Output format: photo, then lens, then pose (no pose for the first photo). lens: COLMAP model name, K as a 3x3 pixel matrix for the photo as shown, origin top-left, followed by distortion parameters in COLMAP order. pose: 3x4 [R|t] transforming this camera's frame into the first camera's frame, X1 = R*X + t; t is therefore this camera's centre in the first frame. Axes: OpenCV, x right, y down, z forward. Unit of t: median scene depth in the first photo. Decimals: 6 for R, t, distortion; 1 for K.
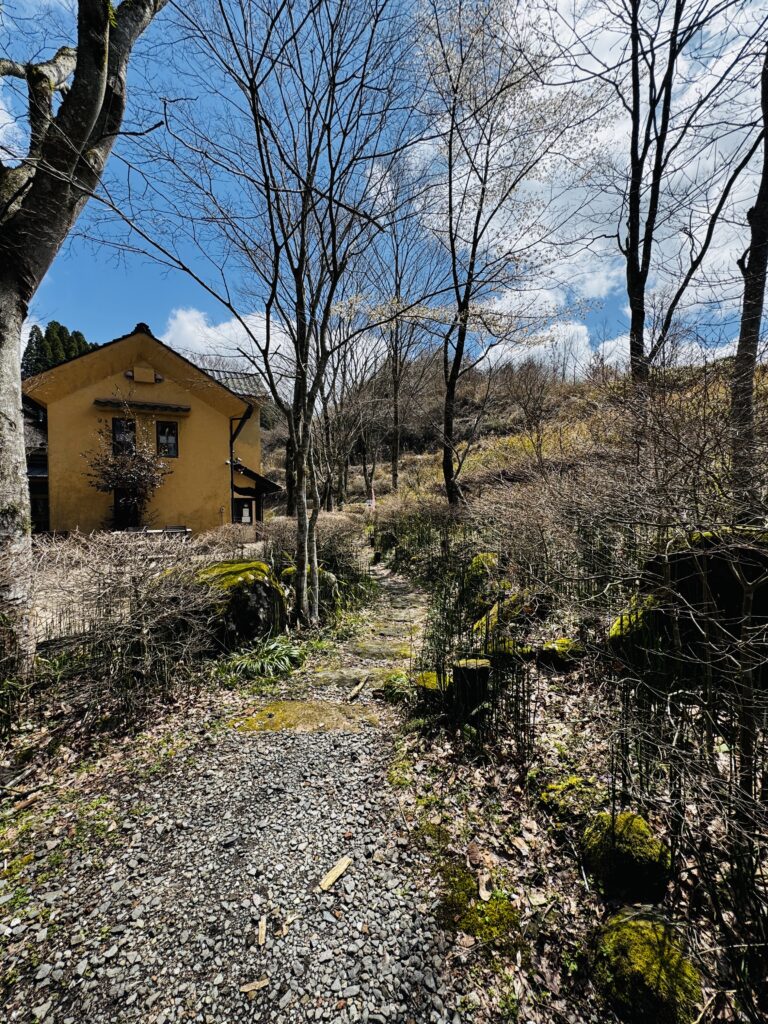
lens RADIAL K [[402.5, 0, 395.3], [0, 402.5, 521.2], [0, 0, 1]] dist [-0.000085, -0.000059]
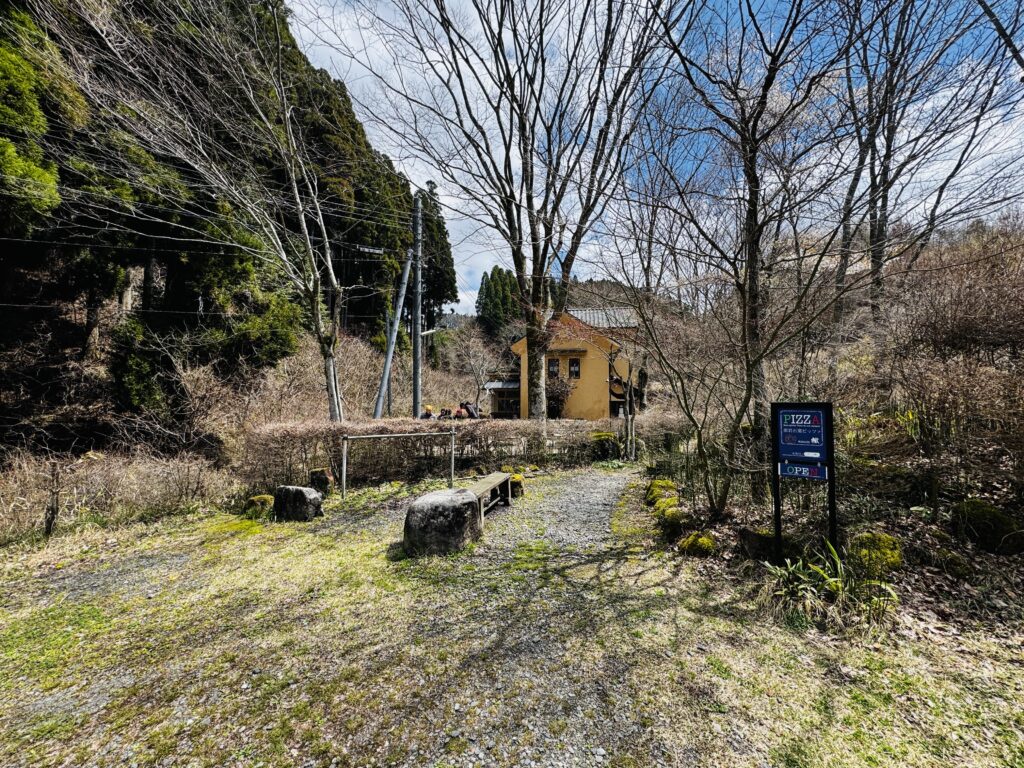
lens RADIAL K [[402.5, 0, 512.0], [0, 402.5, 384.0], [0, 0, 1]] dist [-0.000085, -0.000059]
pose [[0.800361, -0.013648, -0.599362, 0.283616], [-0.034000, 0.997099, -0.068107, -0.006431], [0.598553, 0.074888, 0.797575, -0.591165]]
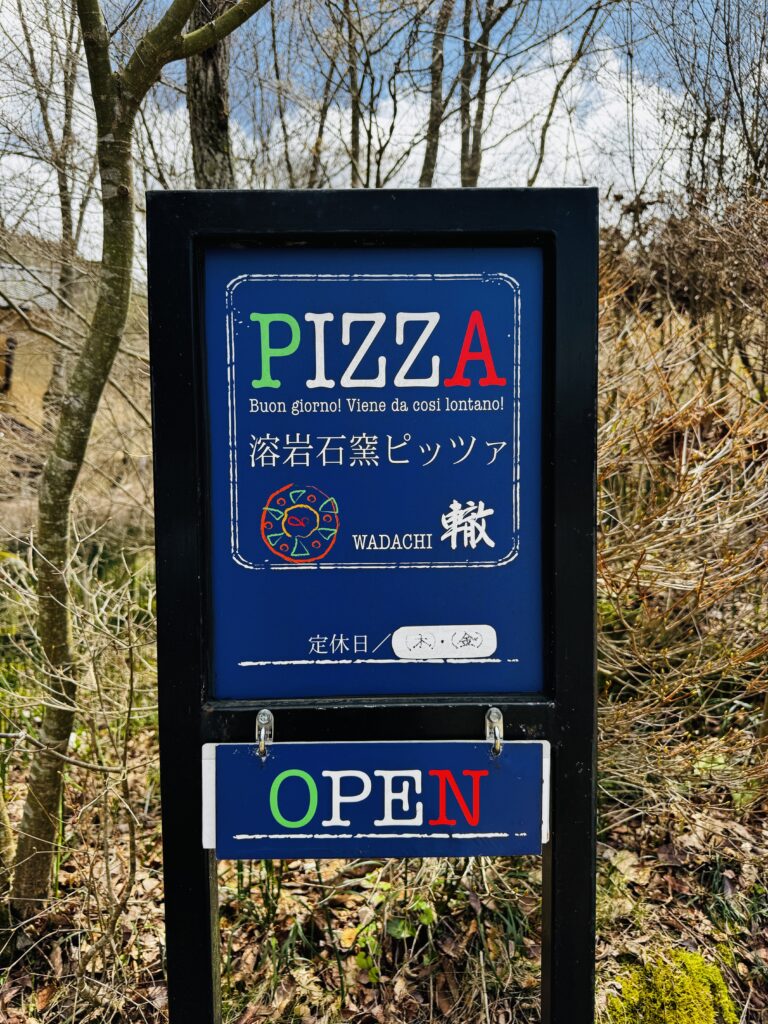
lens RADIAL K [[714.2, 0, 384.0], [0, 714.2, 512.0], [0, 0, 1]] dist [0.000485, 0.000051]
pose [[0.999548, 0.000947, 0.030048, 0.275080], [-0.000281, 0.999754, -0.022168, 0.007064], [-0.030061, 0.022149, 0.999303, -0.292507]]
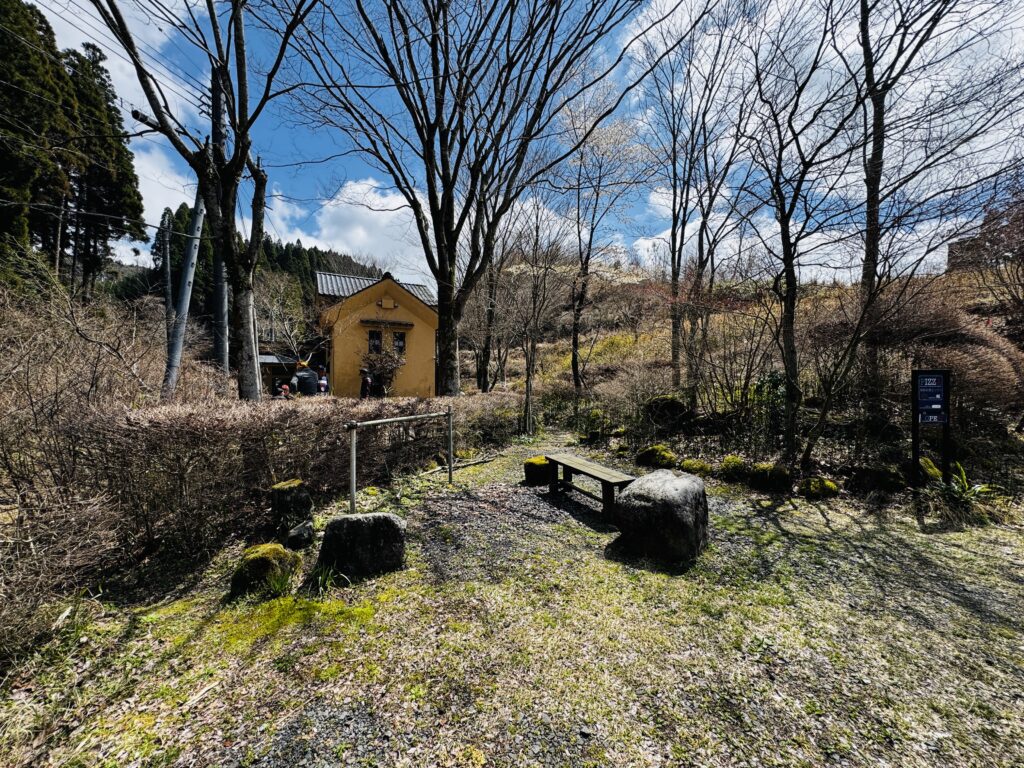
lens RADIAL K [[402.5, 0, 512.0], [0, 402.5, 384.0], [0, 0, 1]] dist [-0.000085, -0.000059]
pose [[0.999738, 0.015587, 0.016787, -0.150256], [-0.014897, 0.999070, -0.040468, 0.017071], [-0.017402, 0.040208, 0.999040, -0.628320]]
